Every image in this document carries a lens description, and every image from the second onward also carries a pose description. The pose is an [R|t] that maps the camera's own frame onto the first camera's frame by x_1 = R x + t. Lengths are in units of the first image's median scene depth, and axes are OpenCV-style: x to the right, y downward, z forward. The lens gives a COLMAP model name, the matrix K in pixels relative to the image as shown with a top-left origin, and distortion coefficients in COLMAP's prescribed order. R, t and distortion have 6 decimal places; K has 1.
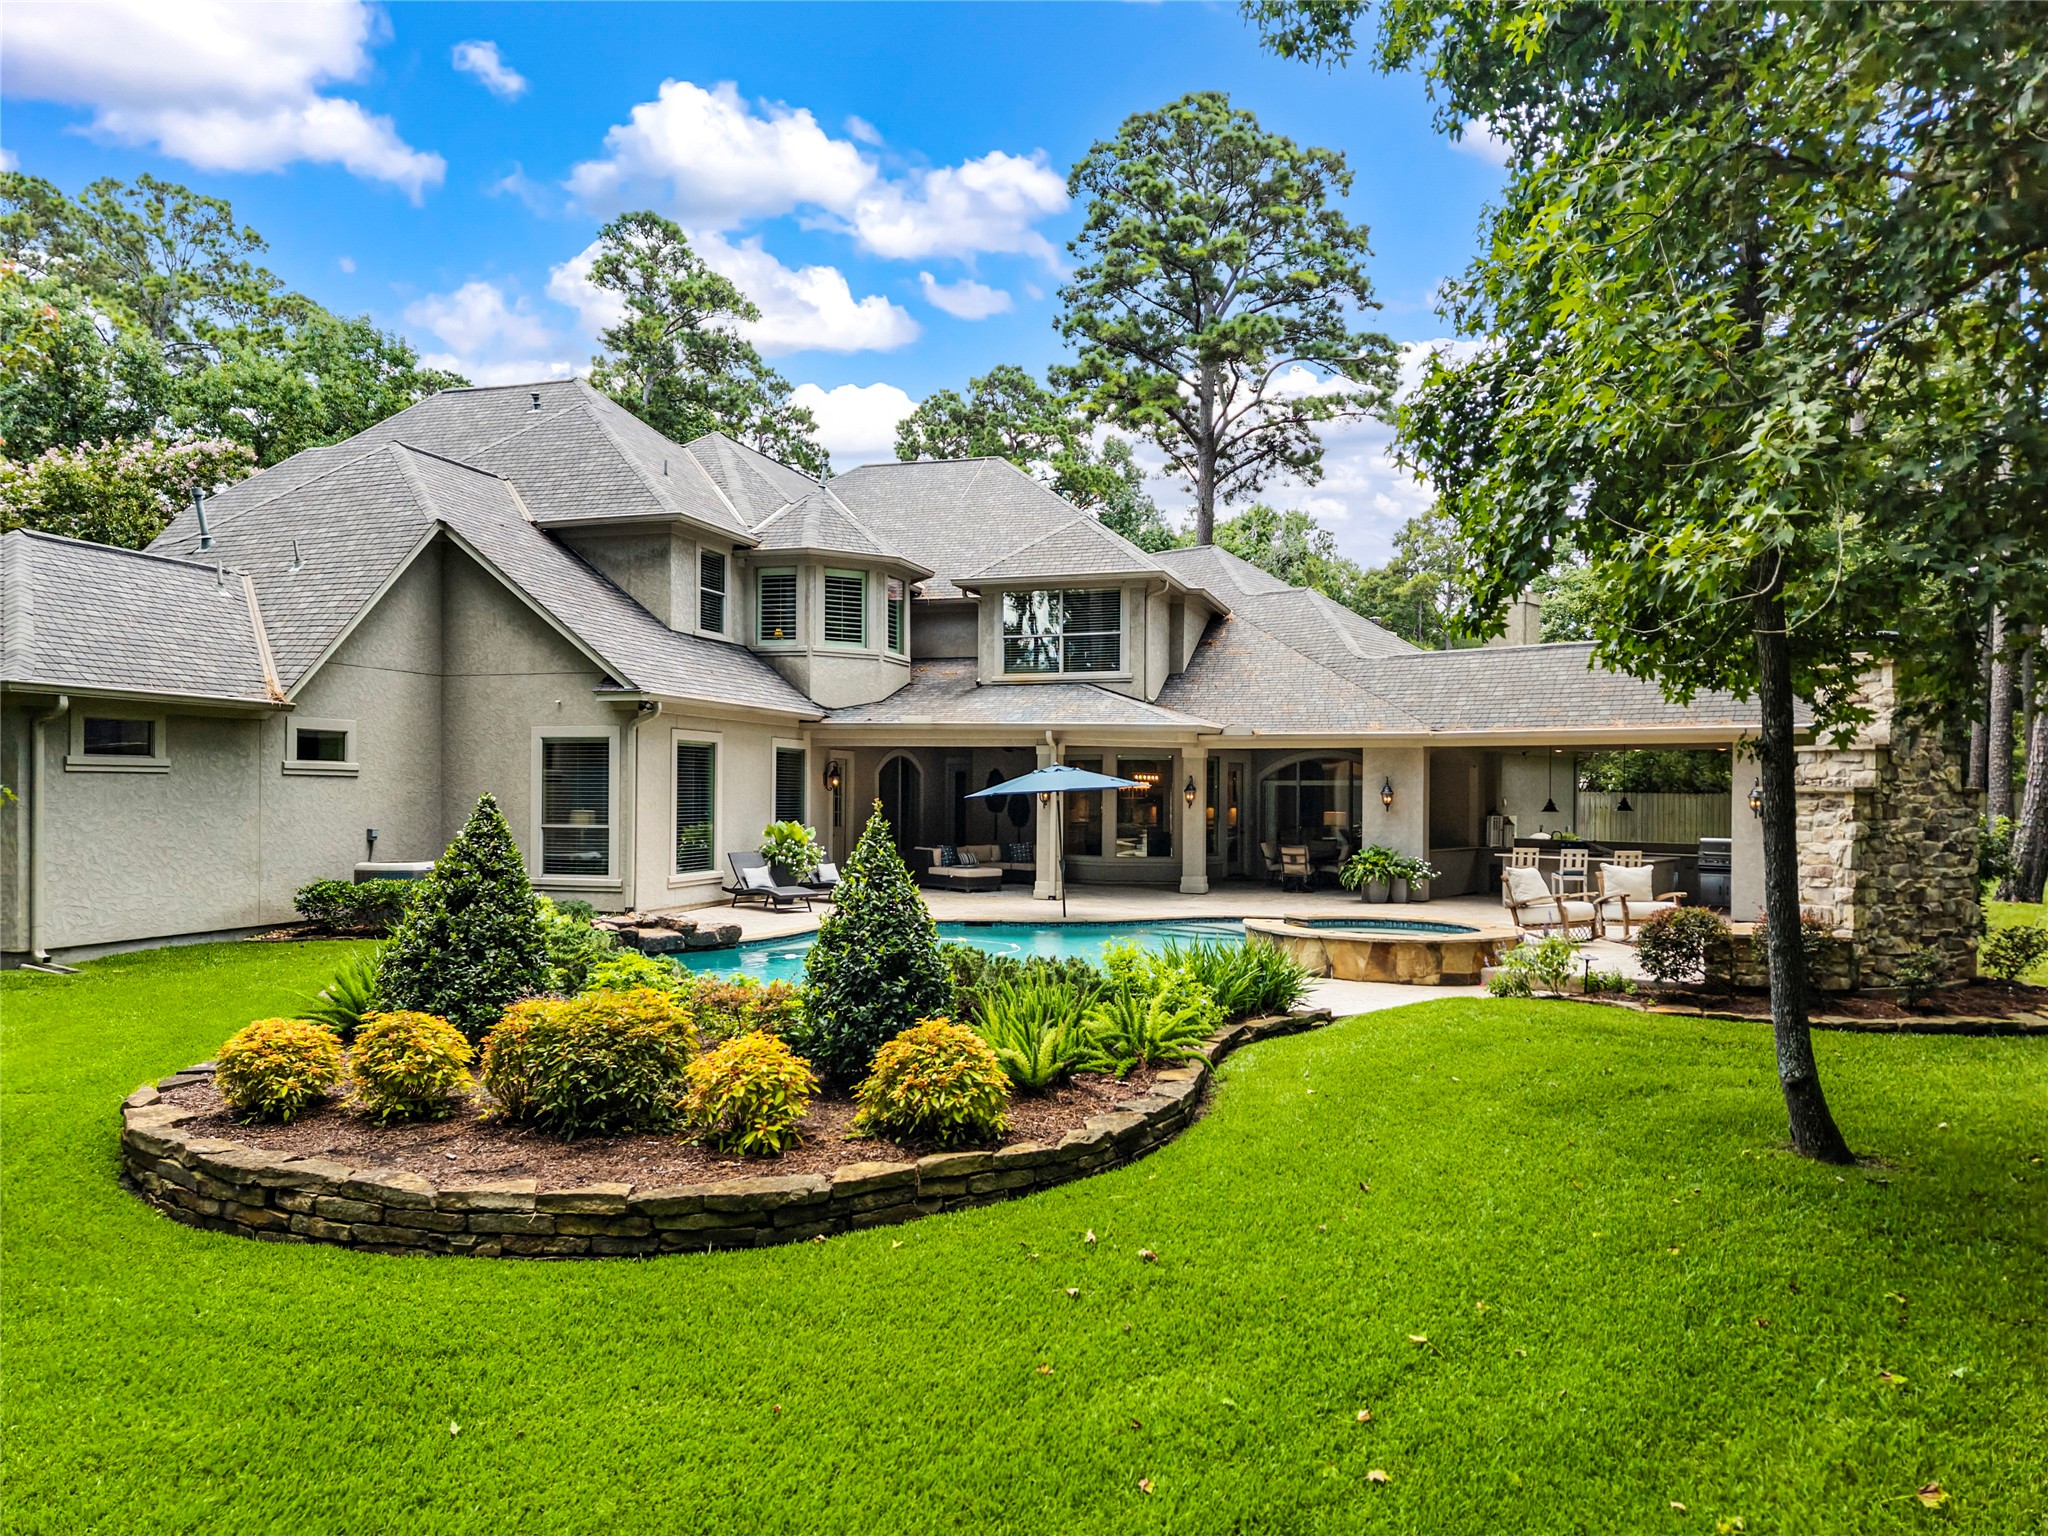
lens RADIAL K [[1430.4, 0, 1024.0], [0, 1430.4, 768.0], [0, 0, 1]] dist [0.039677, -0.076131]
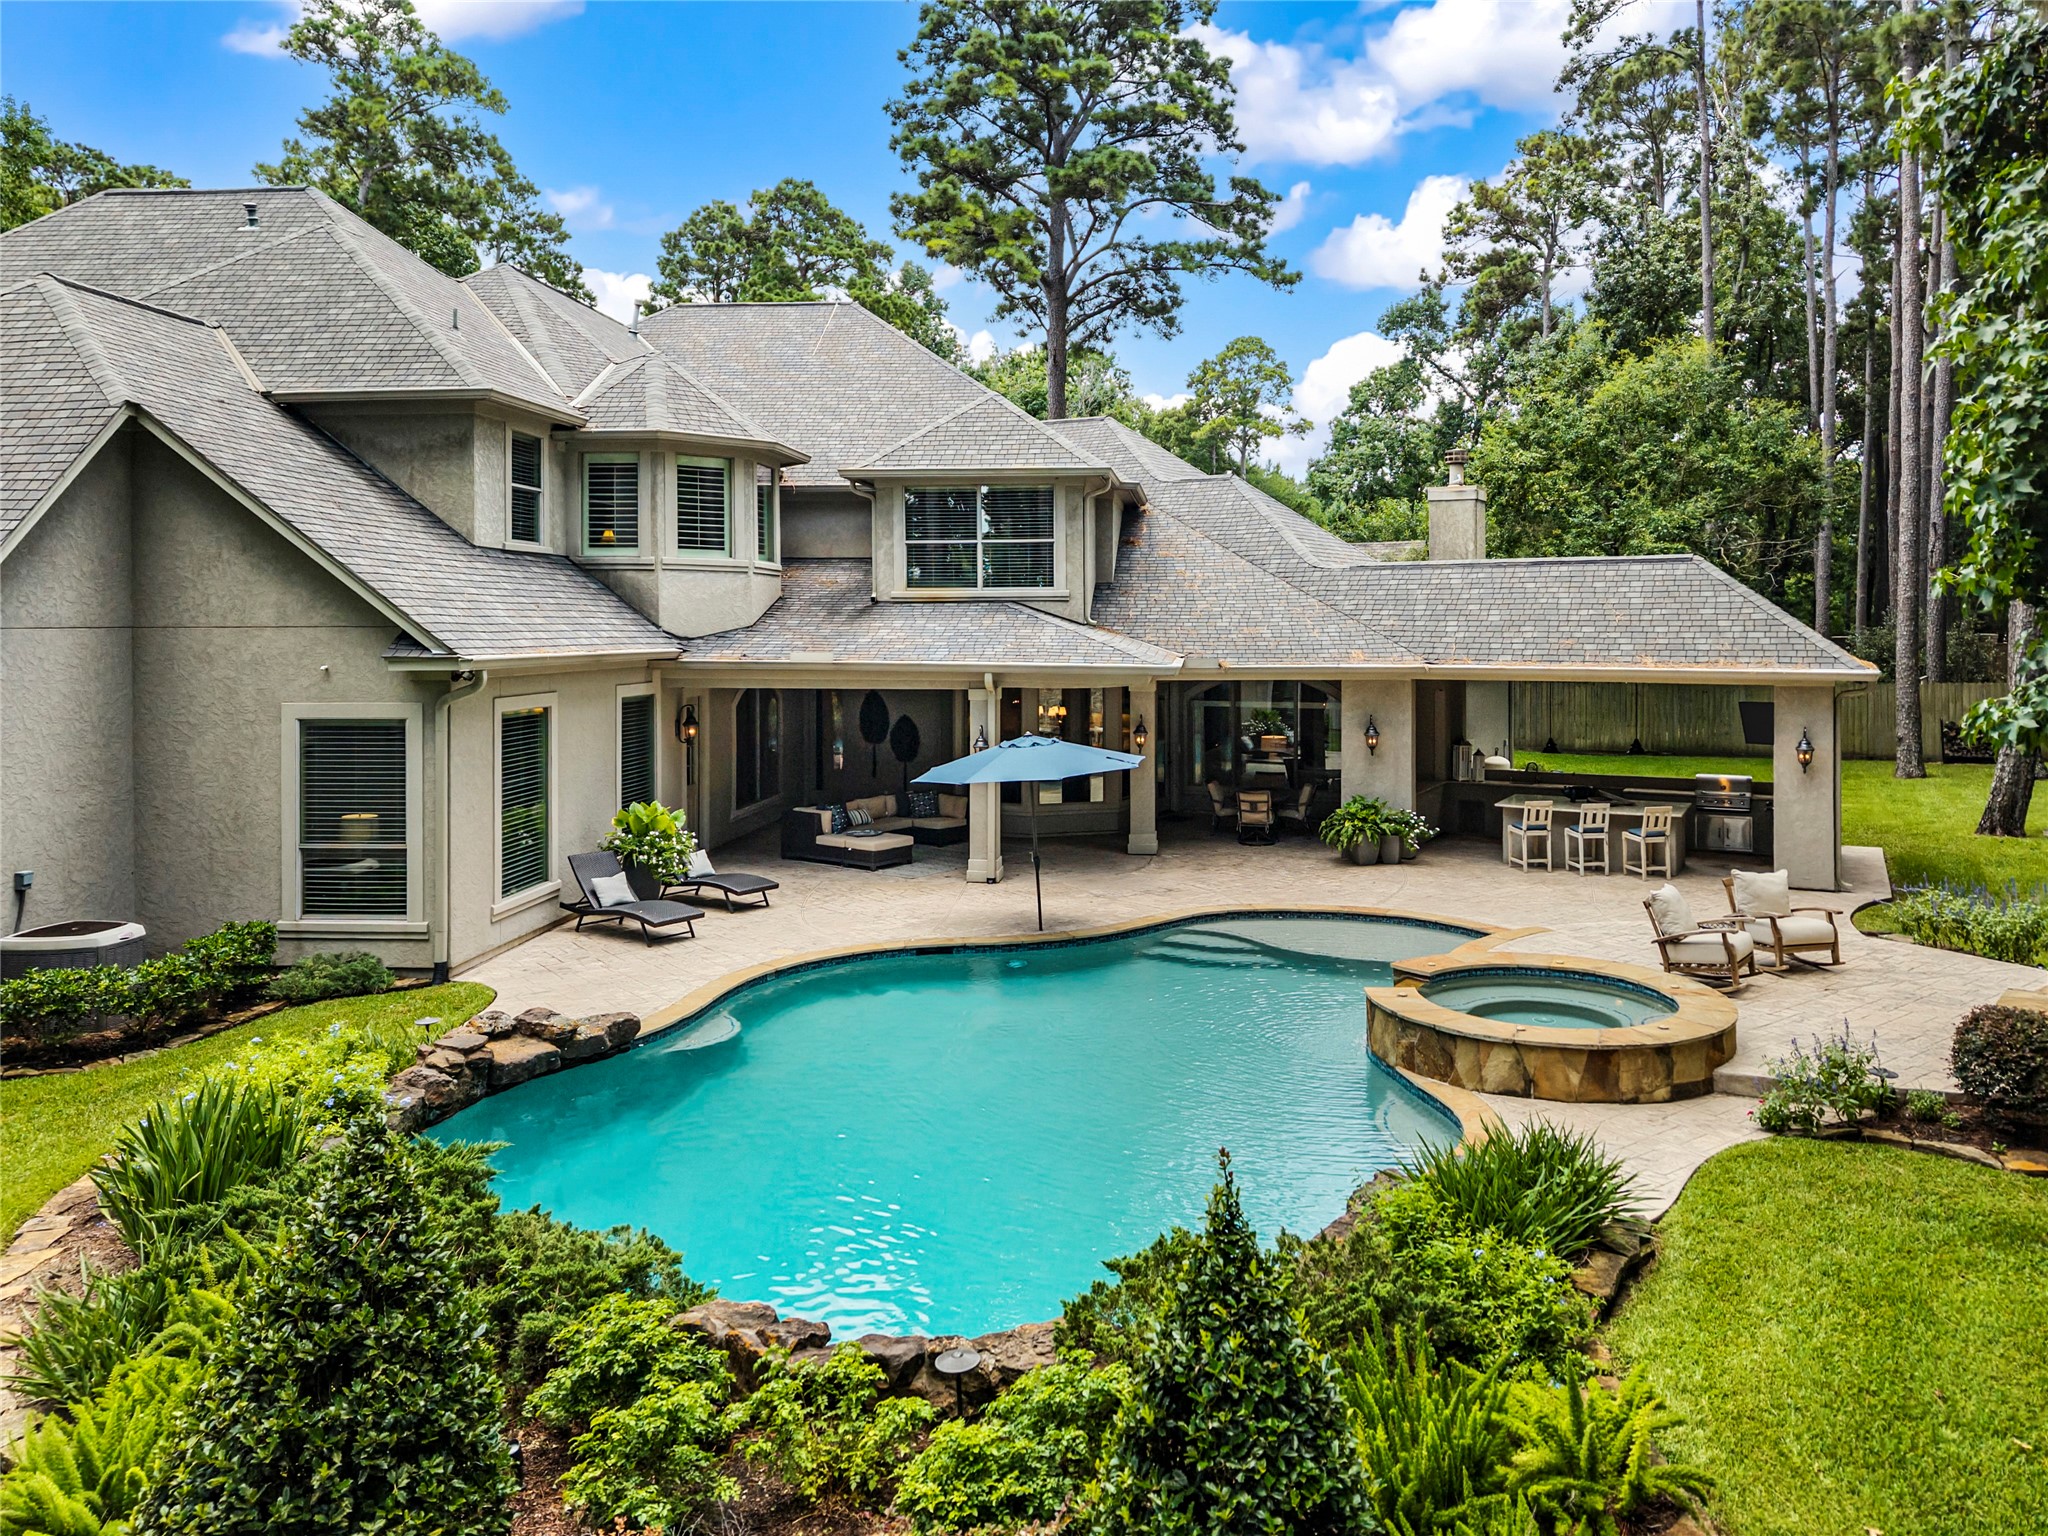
lens RADIAL K [[1425.8, 0, 1081.4], [0, 1425.8, 585.1], [0, 0, 1]] dist [0.001043, -0.003776]
pose [[0.971489, -0.007734, 0.236958, -0.102588], [0.005862, 0.999946, 0.008605, -0.070275], [-0.237012, -0.006971, 0.971482, 0.189177]]
